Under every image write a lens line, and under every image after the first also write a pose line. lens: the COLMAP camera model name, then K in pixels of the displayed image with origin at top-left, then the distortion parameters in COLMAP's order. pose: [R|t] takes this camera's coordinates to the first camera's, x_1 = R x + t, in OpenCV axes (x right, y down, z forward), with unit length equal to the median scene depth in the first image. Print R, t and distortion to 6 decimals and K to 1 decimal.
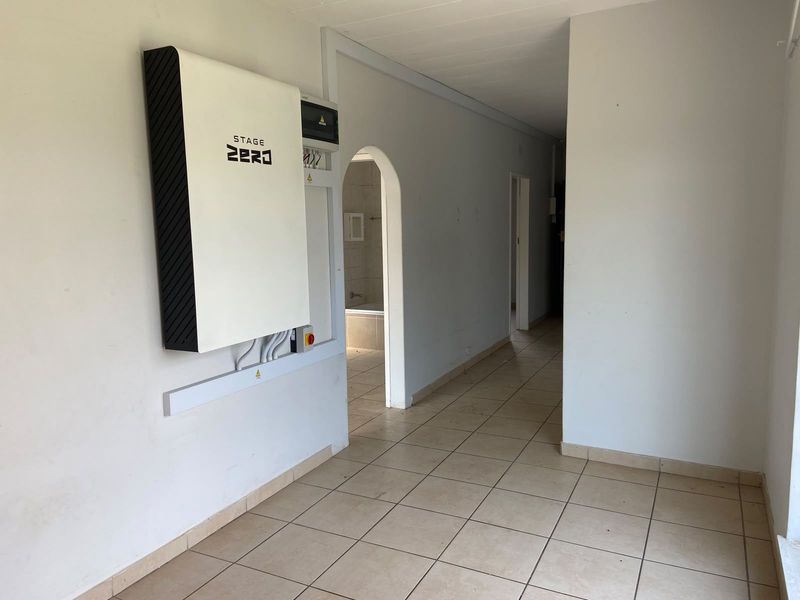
lens RADIAL K [[610.5, 0, 399.5], [0, 610.5, 300.8], [0, 0, 1]] dist [0.007407, 0.003387]
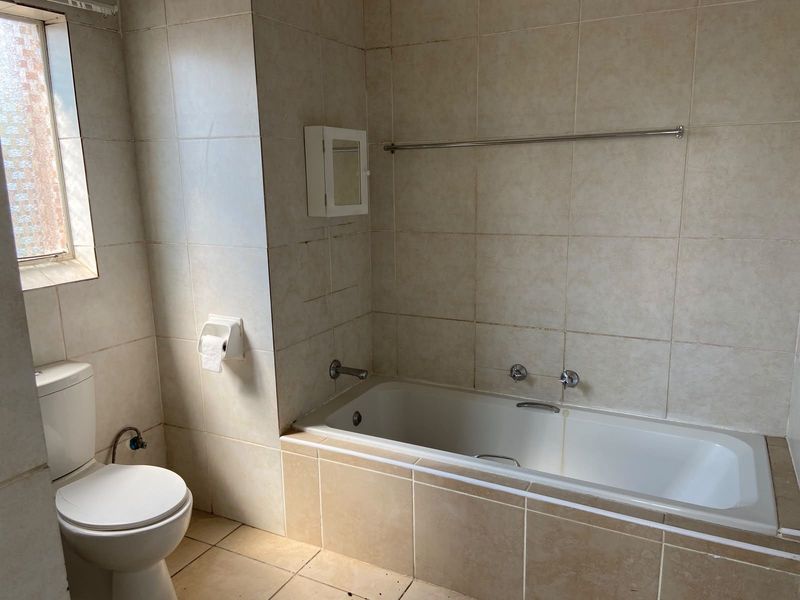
lens RADIAL K [[610.5, 0, 401.0], [0, 610.5, 299.1], [0, 0, 1]] dist [0.007407, 0.003387]
pose [[0.999979, -0.003631, 0.005367, -0.042477], [0.003122, 0.995758, 0.091962, -0.082459], [-0.005678, -0.091943, 0.995748, 0.658103]]
